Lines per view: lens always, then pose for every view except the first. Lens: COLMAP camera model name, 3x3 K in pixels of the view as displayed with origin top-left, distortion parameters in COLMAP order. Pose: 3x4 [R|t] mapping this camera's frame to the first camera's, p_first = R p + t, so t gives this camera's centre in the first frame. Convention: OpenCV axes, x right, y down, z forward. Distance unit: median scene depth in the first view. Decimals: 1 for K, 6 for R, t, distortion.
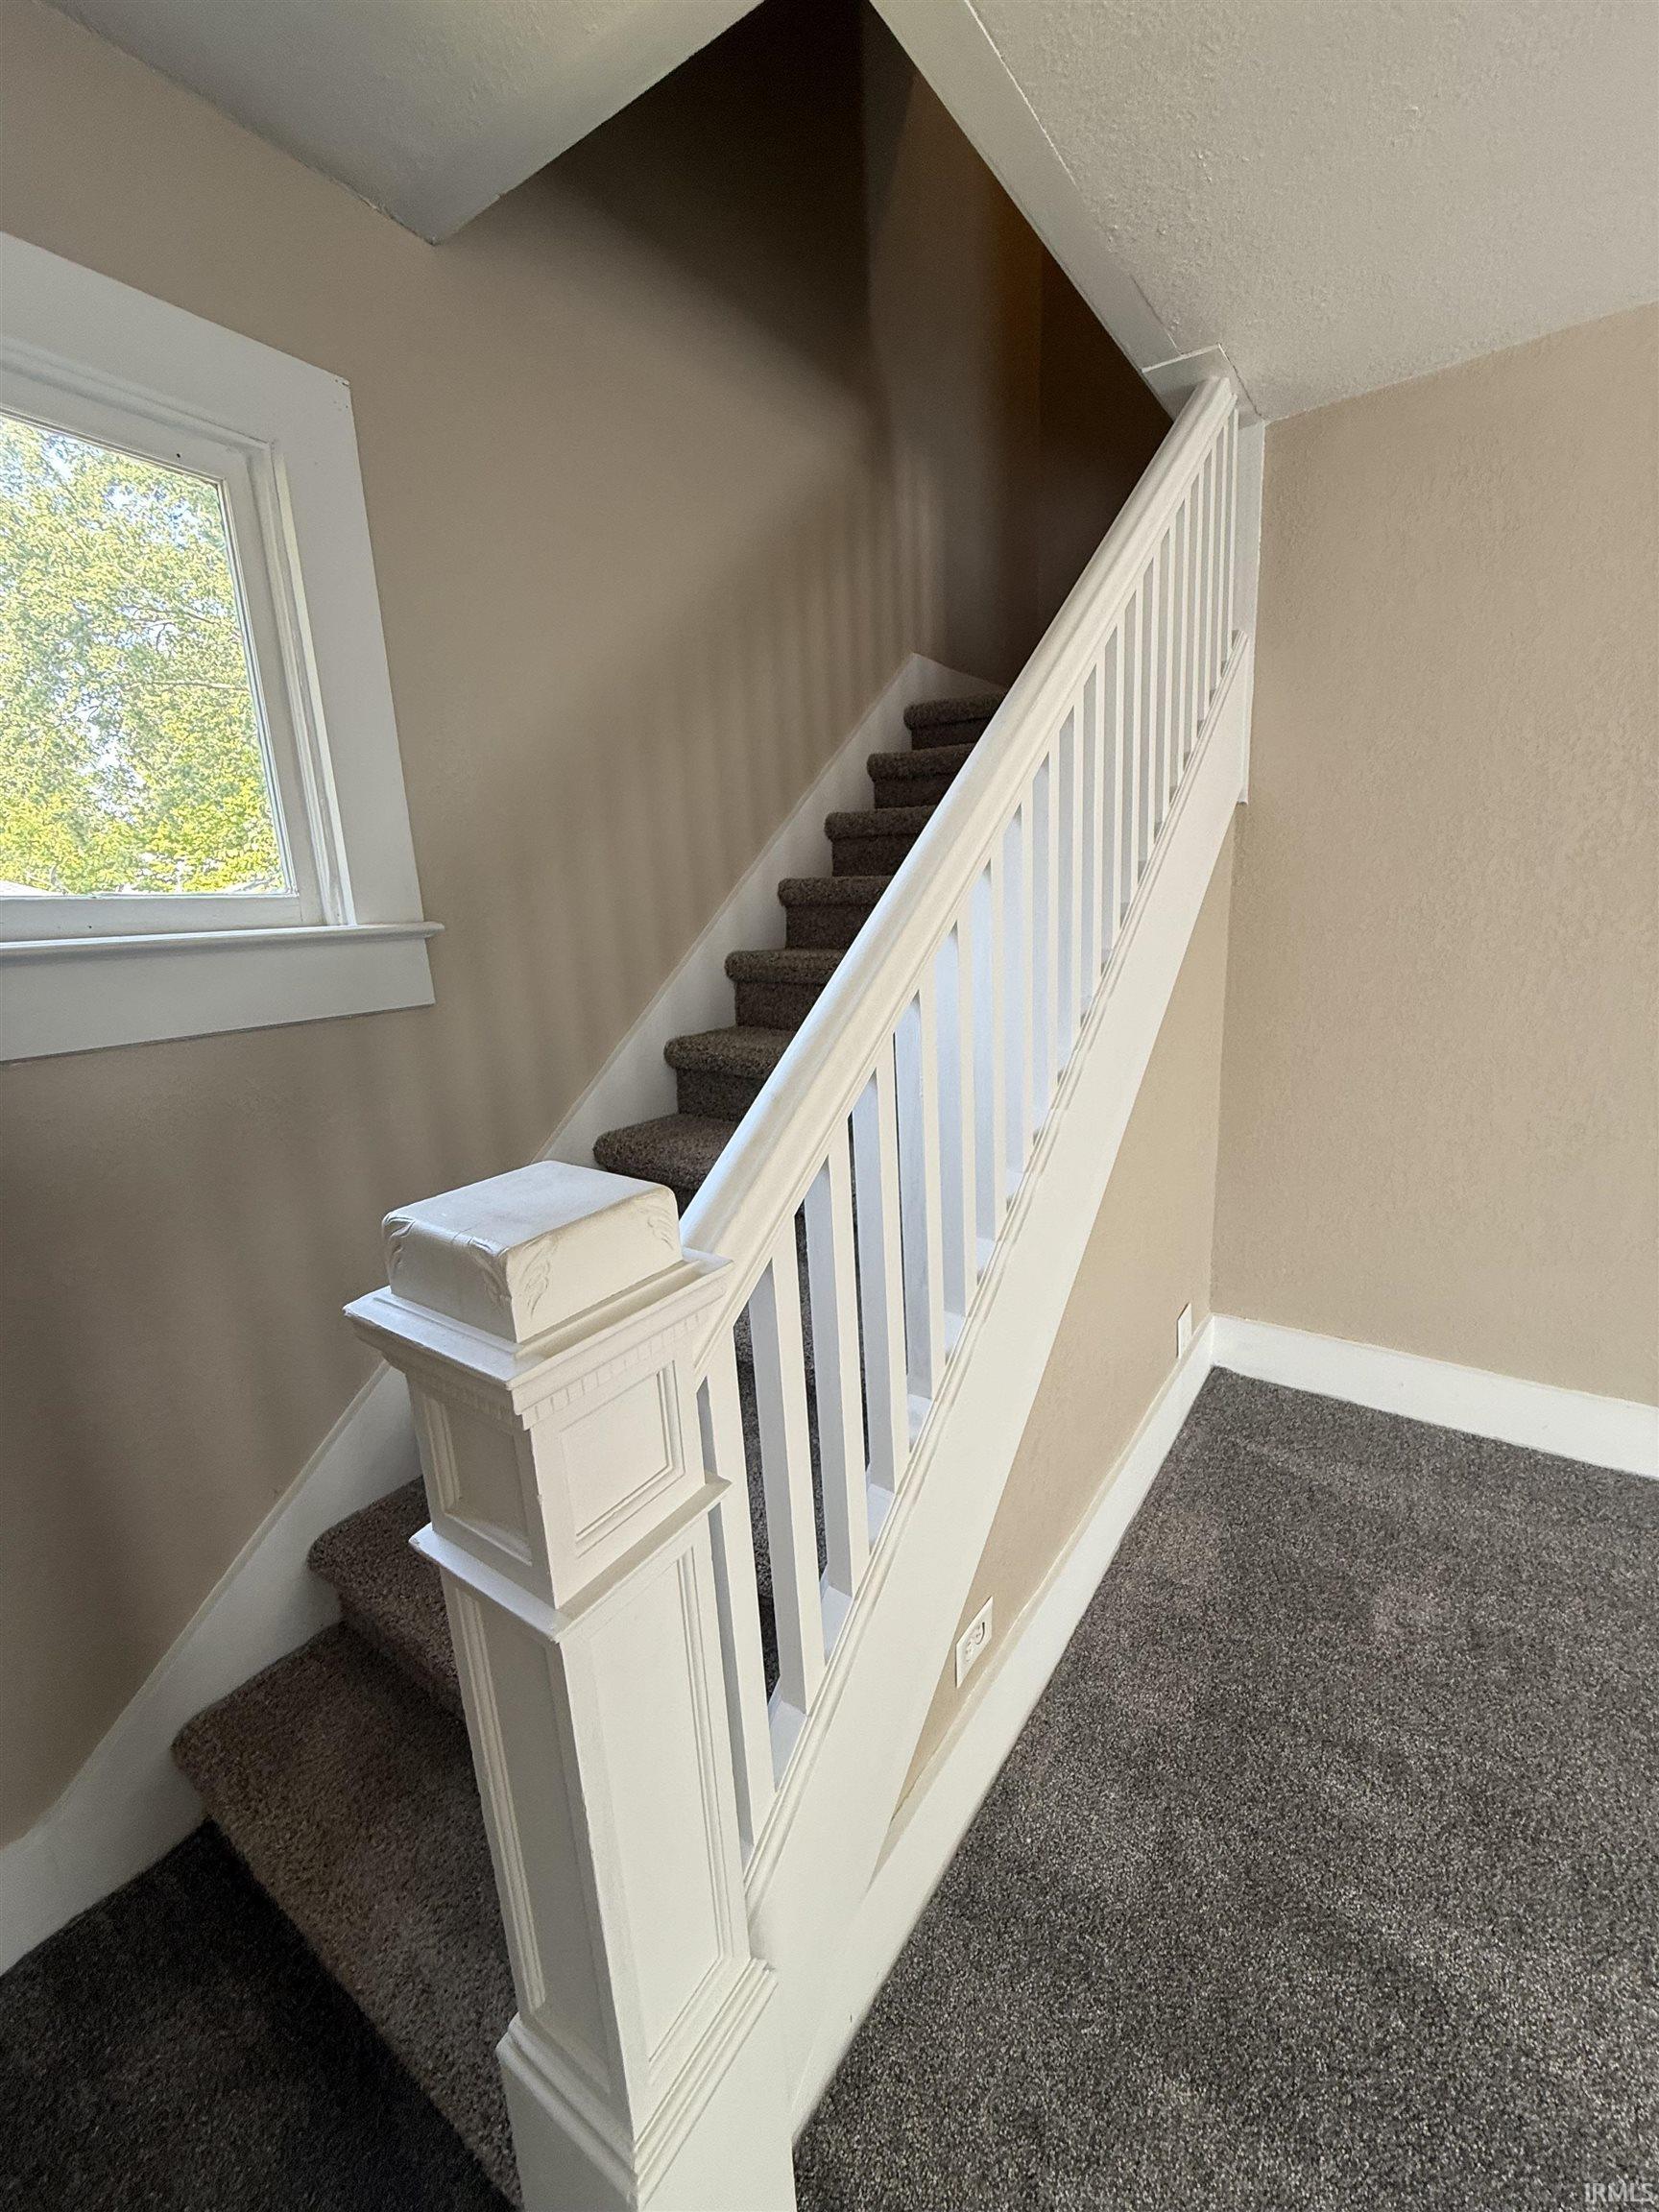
lens RADIAL K [[885.4, 0, 836.3], [0, 885.4, 1102.7], [0, 0, 1]] dist [0.004245, 0.000307]
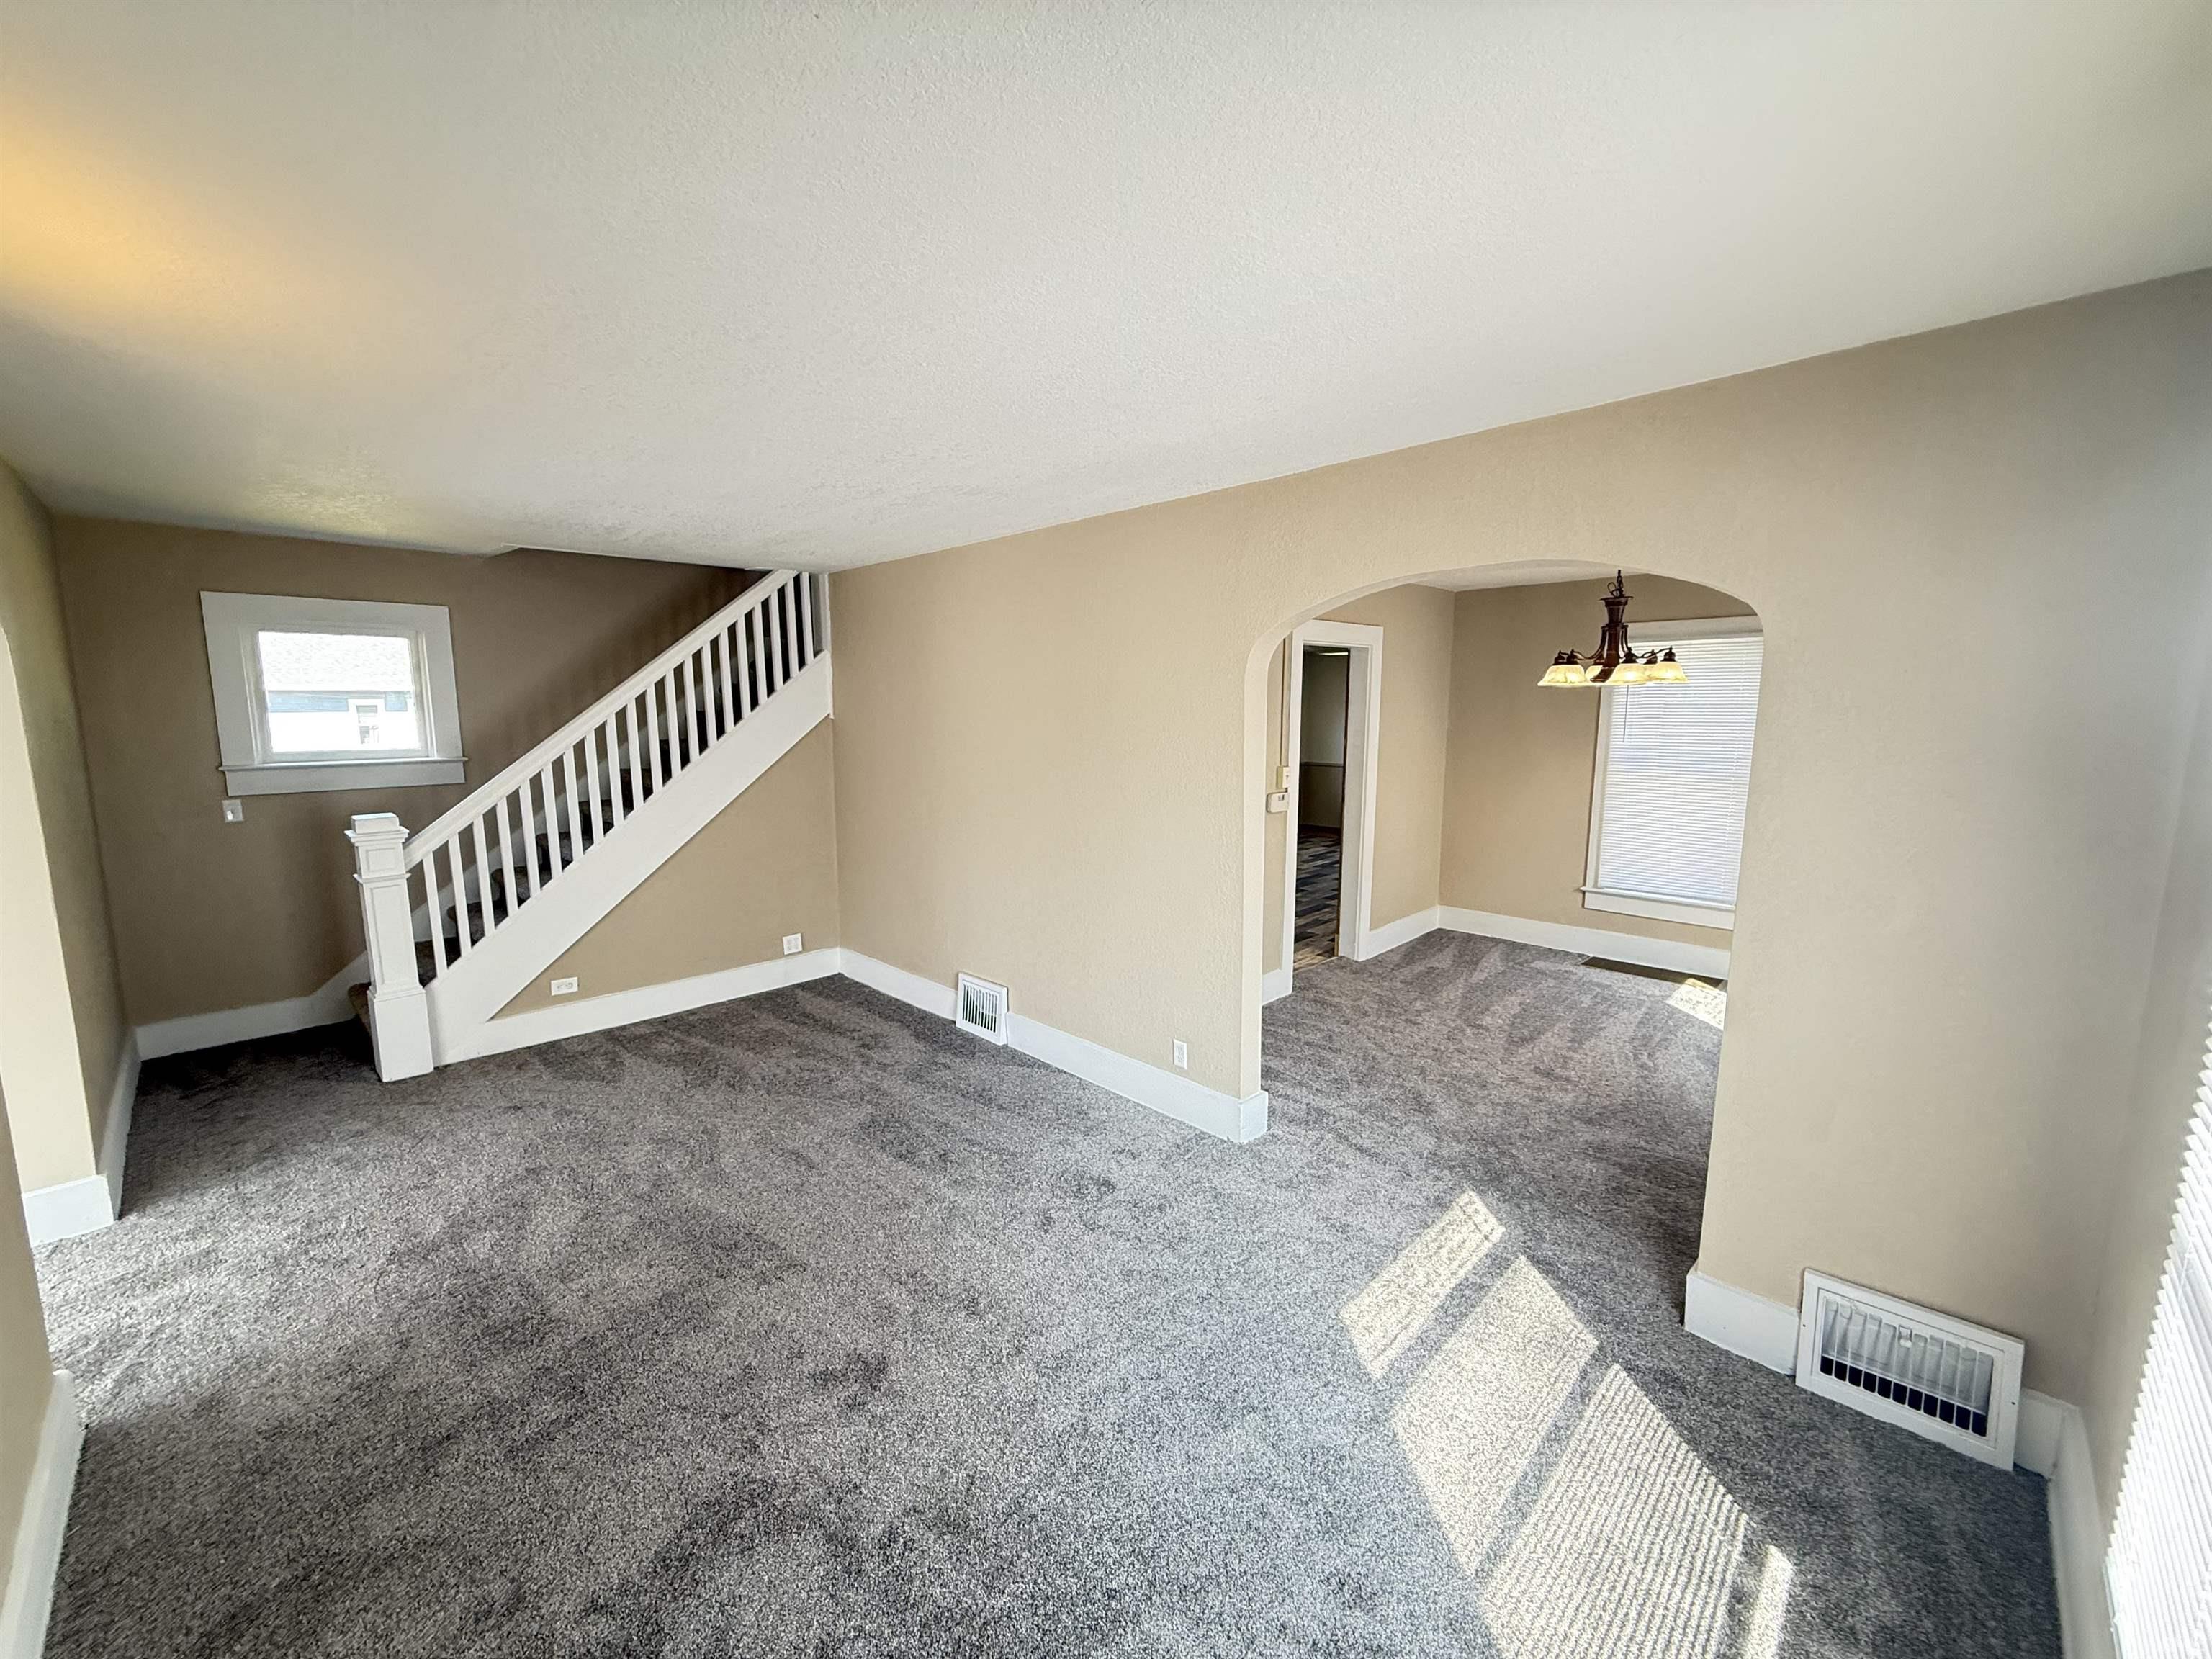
lens RADIAL K [[885.4, 0, 1086.9], [0, 885.4, 826.1], [0, 0, 1]] dist [0.004245, 0.000307]
pose [[0.981887, 0.063816, -0.178398, 2.459223], [-0.078637, 0.993903, -0.077280, 0.118393], [0.172379, 0.089909, 0.980919, -1.819932]]
